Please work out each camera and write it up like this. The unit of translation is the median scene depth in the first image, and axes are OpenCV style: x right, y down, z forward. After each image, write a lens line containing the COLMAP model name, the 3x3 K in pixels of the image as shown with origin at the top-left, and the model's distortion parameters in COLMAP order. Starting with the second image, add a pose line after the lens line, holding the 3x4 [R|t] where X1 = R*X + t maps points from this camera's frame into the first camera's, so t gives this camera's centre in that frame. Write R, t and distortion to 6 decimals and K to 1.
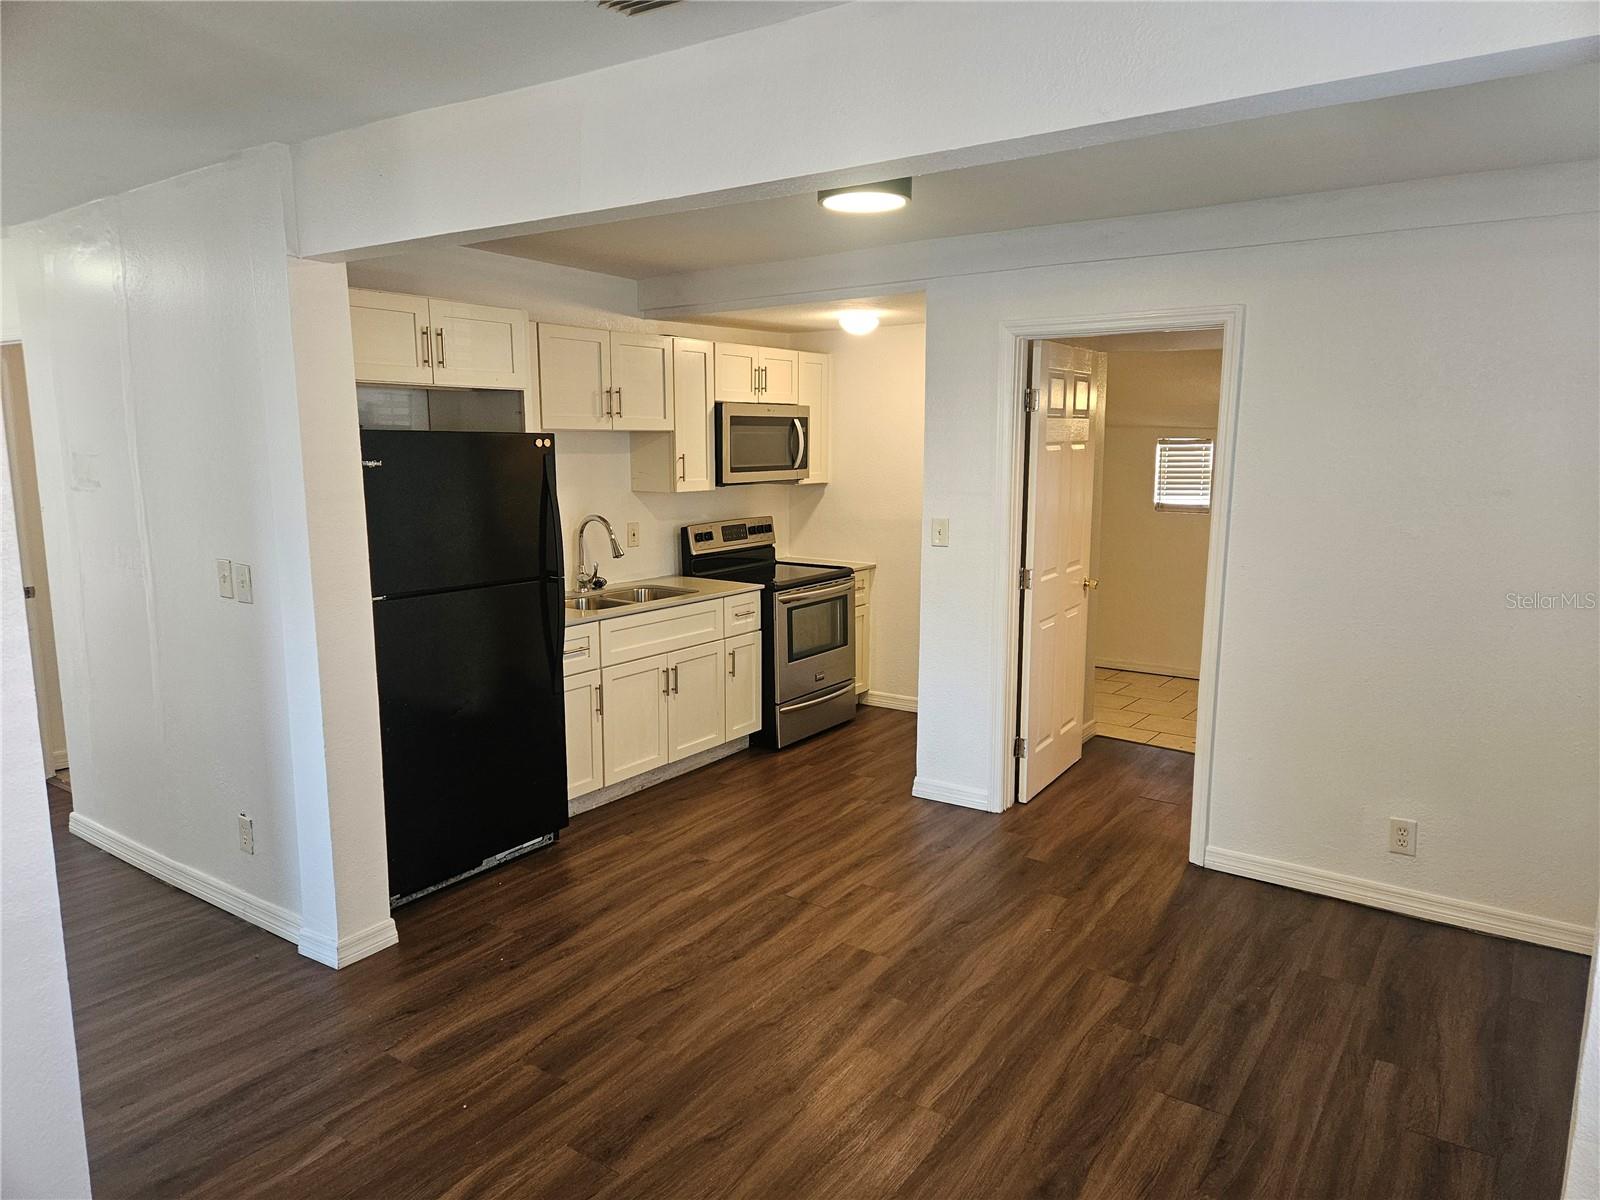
lens RADIAL K [[1066.7, 0, 801.8], [0, 1066.7, 598.8], [0, 0, 1]] dist [0.057722, -0.029761]
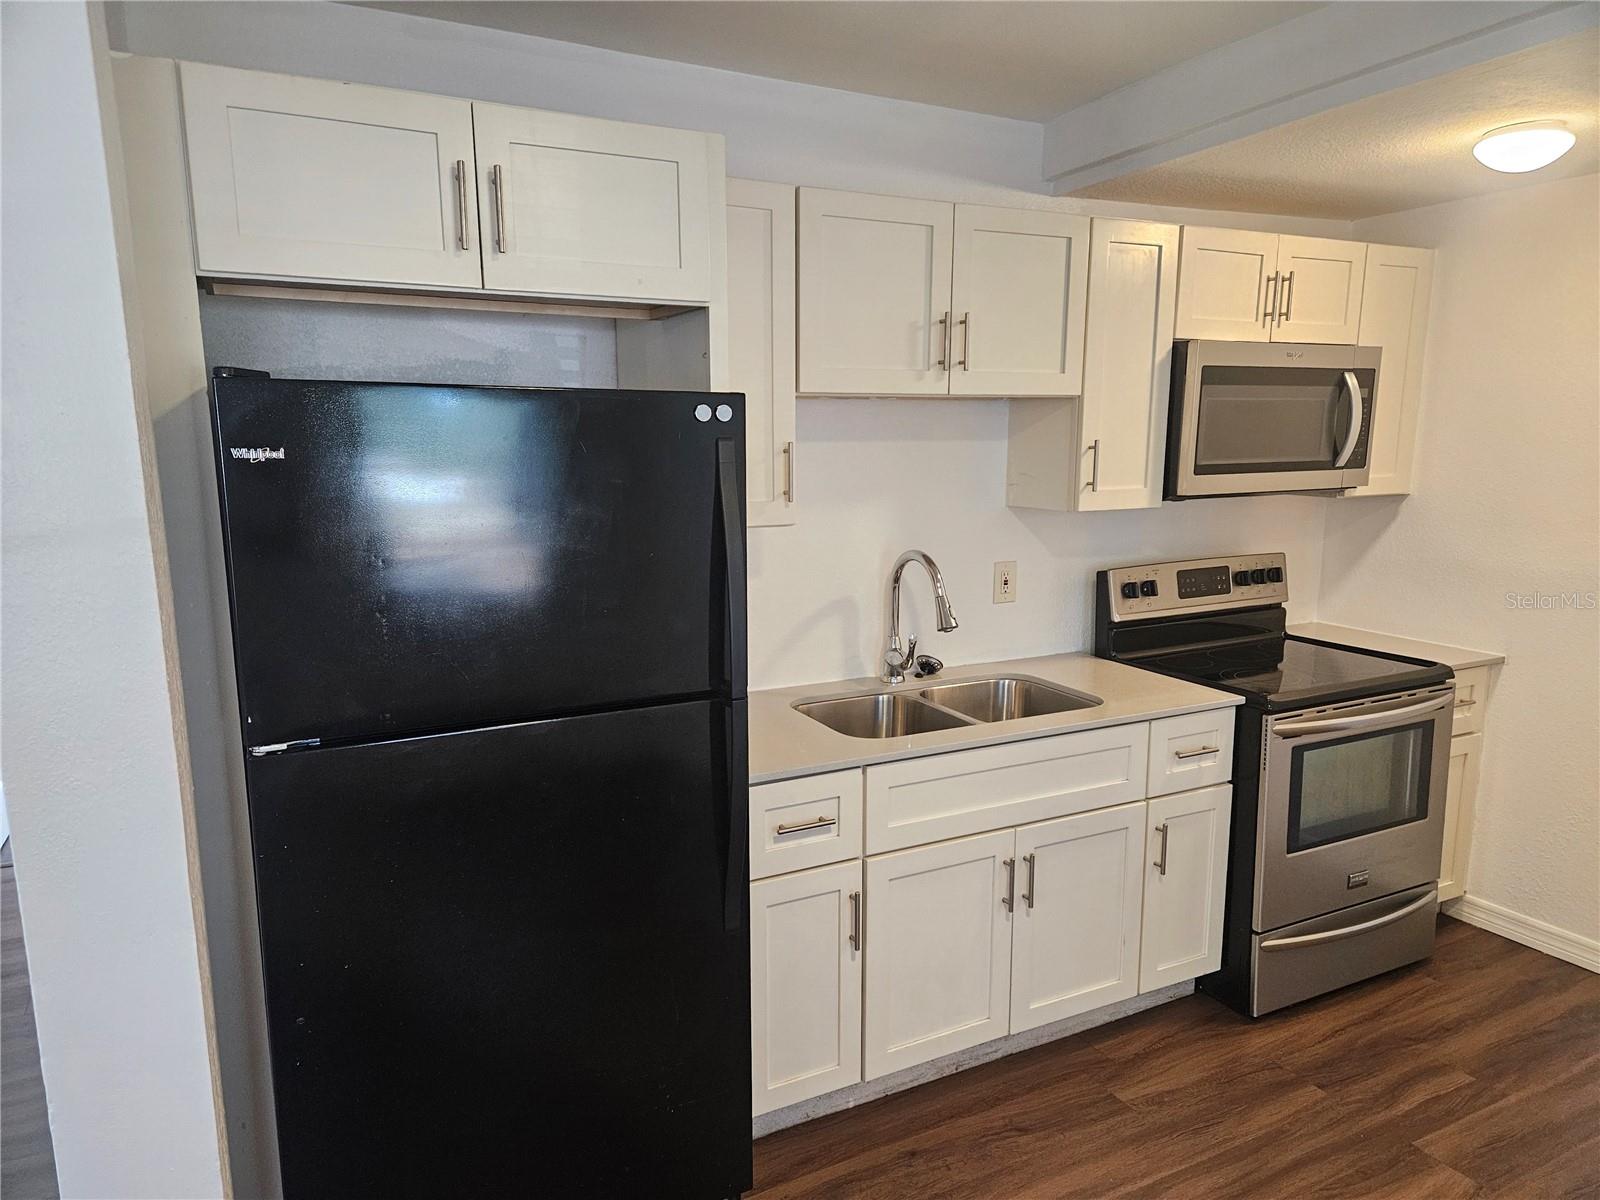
lens RADIAL K [[1066.7, 0, 801.8], [0, 1066.7, 615.6], [0, 0, 1]] dist [0.057722, -0.029761]
pose [[0.885633, 0.074754, -0.458329, 0.010242], [-0.064829, 0.997196, 0.037375, -0.058109], [0.459838, -0.003388, 0.887996, 0.454151]]
